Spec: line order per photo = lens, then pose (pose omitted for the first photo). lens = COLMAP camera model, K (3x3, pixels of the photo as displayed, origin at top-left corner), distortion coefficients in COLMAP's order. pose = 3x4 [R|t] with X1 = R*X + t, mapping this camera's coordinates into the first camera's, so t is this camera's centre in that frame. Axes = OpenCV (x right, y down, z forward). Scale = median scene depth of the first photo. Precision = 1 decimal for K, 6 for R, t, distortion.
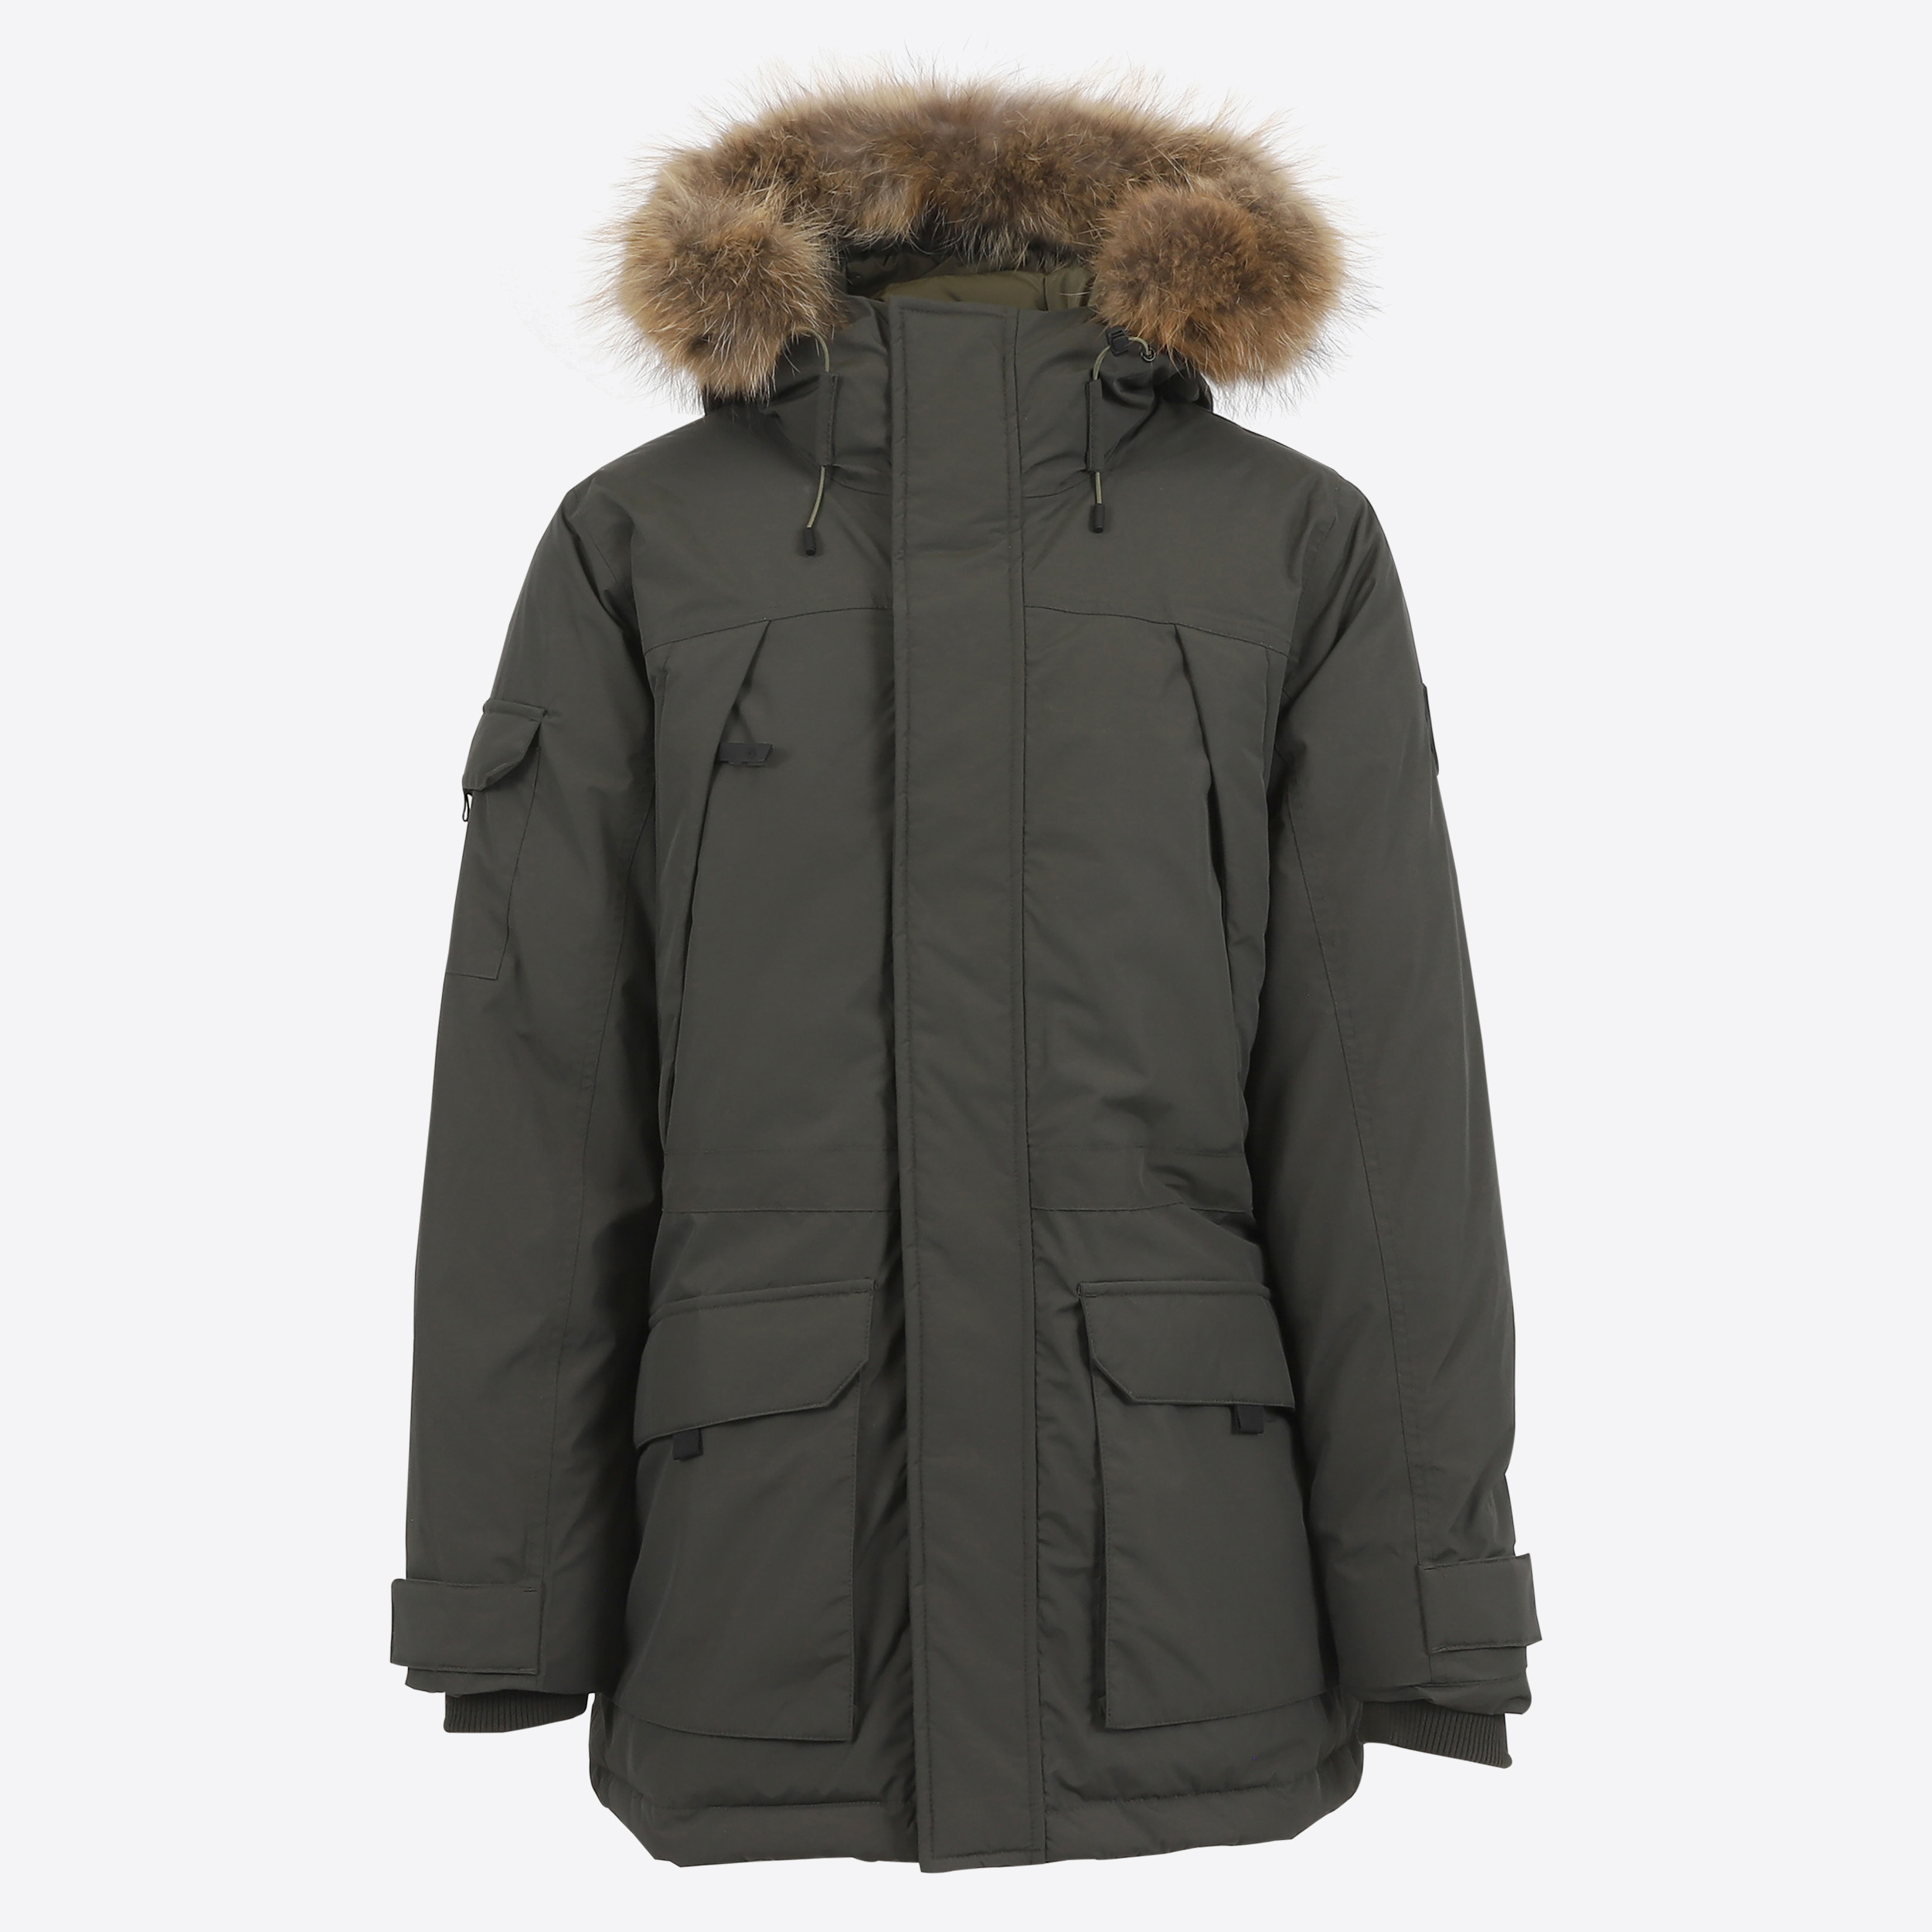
lens RADIAL K [[2095.7, 0, 966.0], [0, 2095.7, 966.0], [0, 0, 1]] dist [-0.010933, 0.012871]
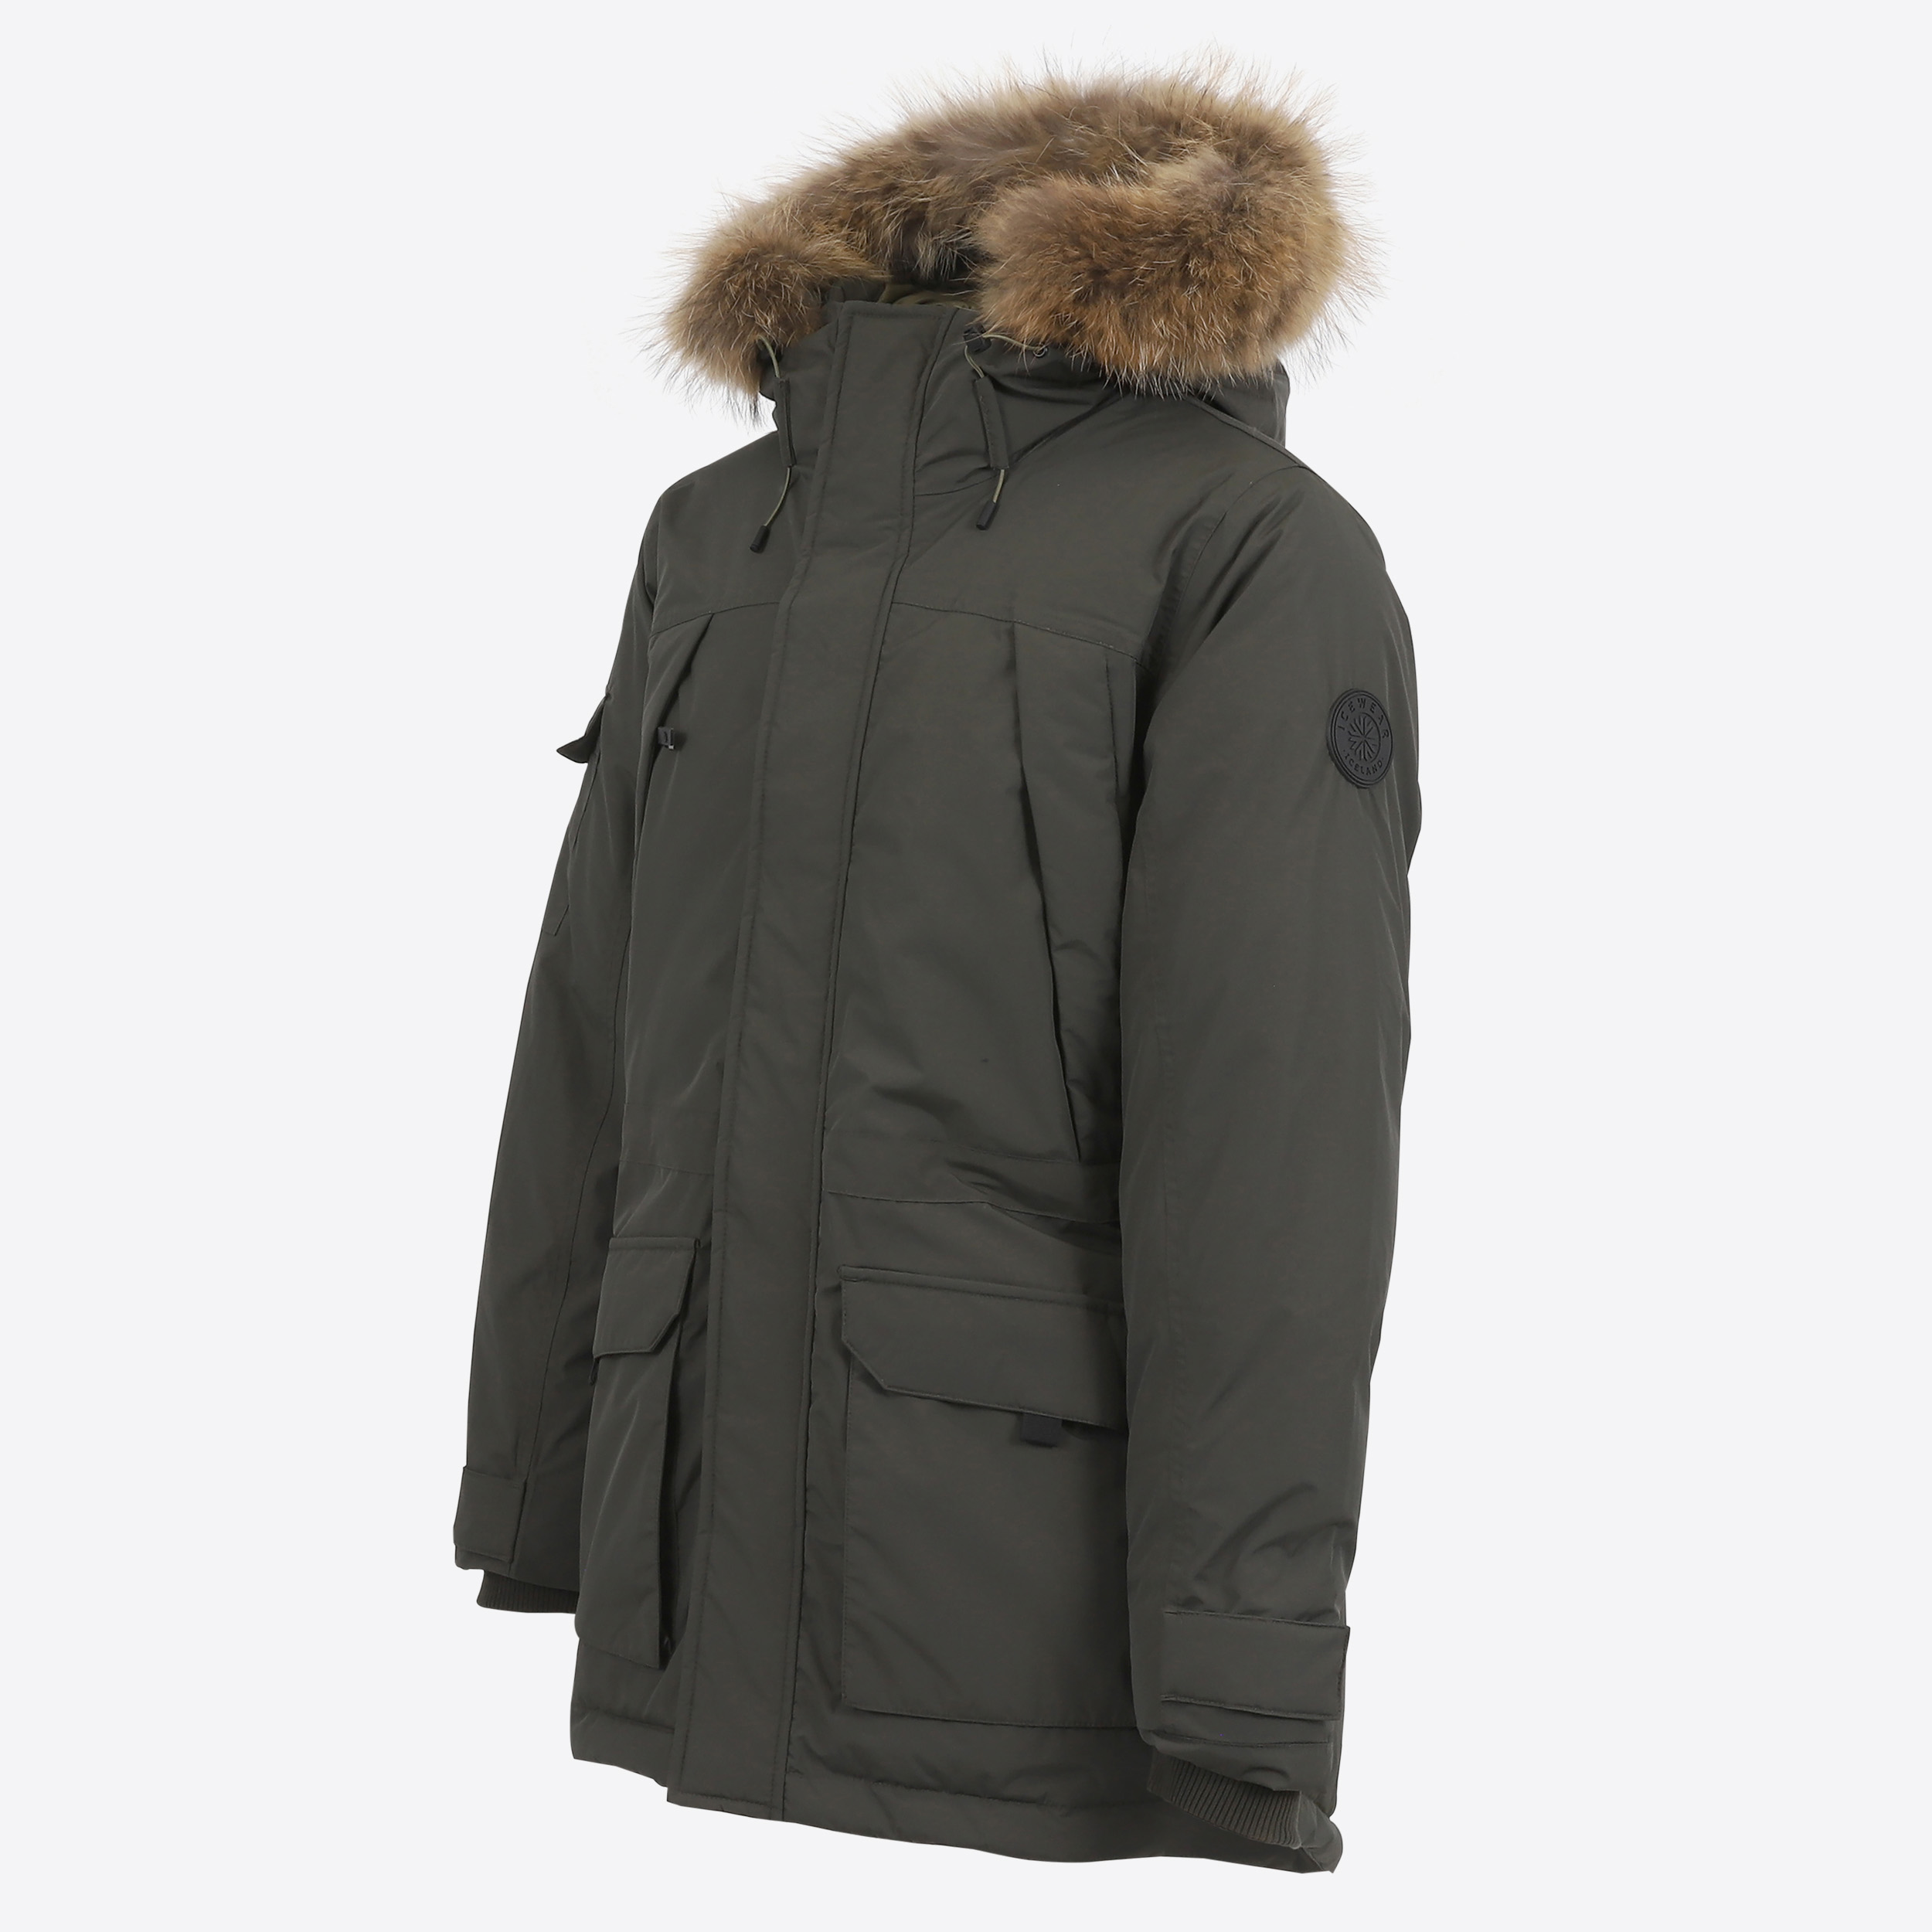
lens RADIAL K [[2095.7, 0, 966.0], [0, 2095.7, 966.0], [0, 0, 1]] dist [-0.010933, 0.012871]
pose [[0.919753, 0.075438, -0.385180, 0.494170], [-0.073973, 0.997086, 0.018644, -0.018133], [0.385464, 0.011345, 0.922653, 0.080010]]
